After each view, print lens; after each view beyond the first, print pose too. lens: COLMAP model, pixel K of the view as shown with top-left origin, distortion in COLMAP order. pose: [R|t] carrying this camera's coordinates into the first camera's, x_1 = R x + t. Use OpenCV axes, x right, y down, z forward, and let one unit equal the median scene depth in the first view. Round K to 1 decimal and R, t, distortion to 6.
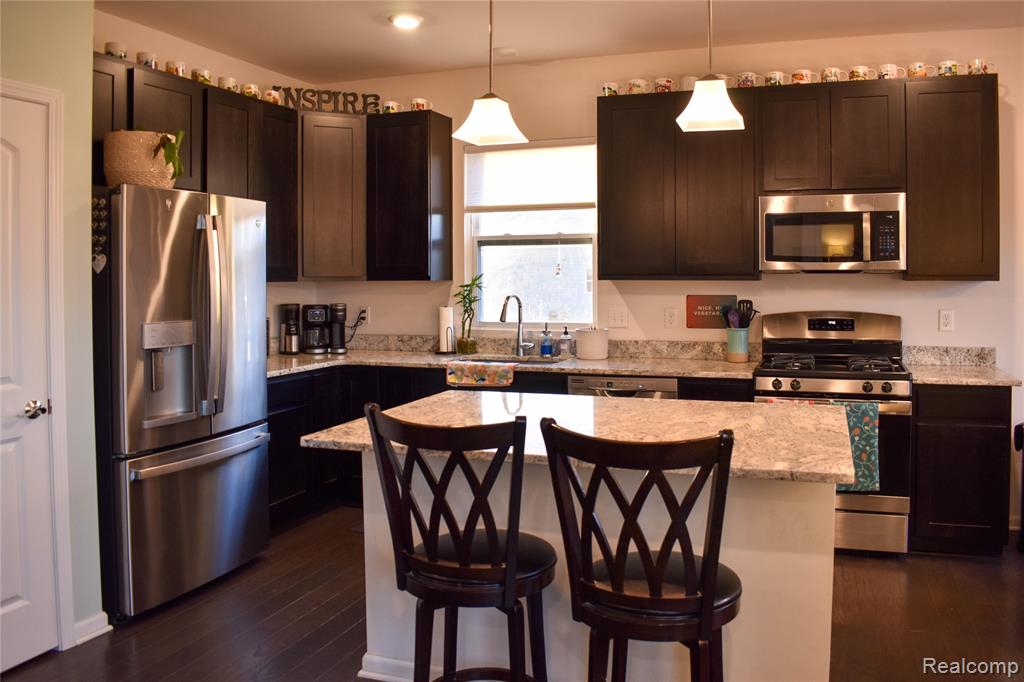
lens RADIAL K [[896.8, 0, 512.2], [0, 896.8, 342.3], [0, 0, 1]] dist [-0.046924, -0.026870]
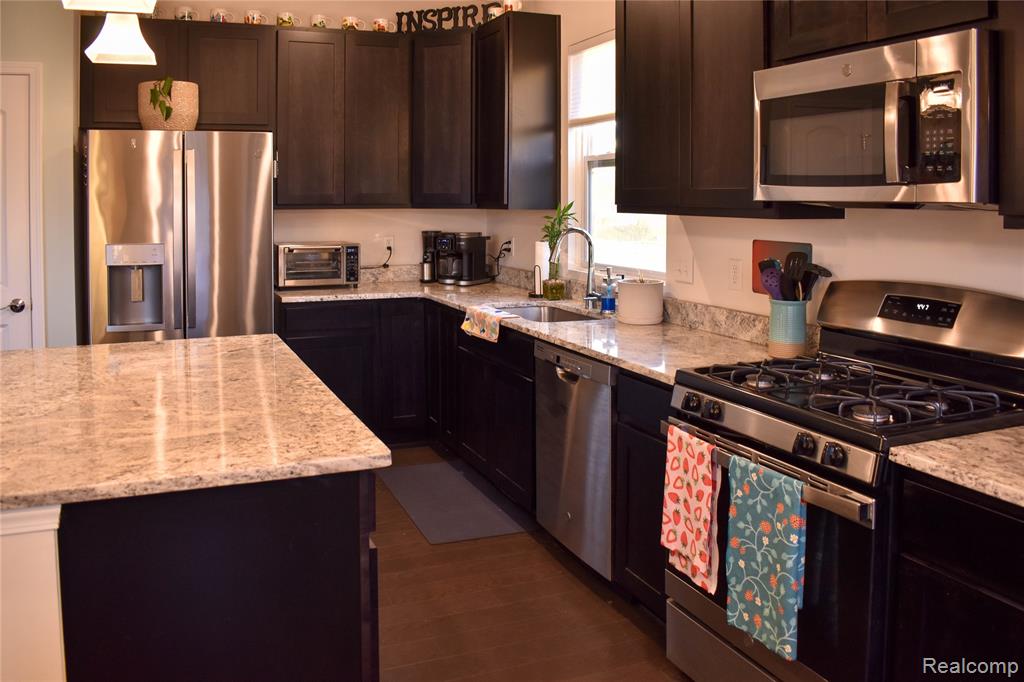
lens RADIAL K [[829.5, 0, 478.7], [0, 829.5, 281.2], [0, 0, 1]] dist [-0.077794, 0.017074]
pose [[0.630396, 0.081224, -0.772013, 0.520958], [-0.061966, 0.996603, 0.054254, -0.043052], [0.773797, 0.013637, 0.633287, 0.485230]]
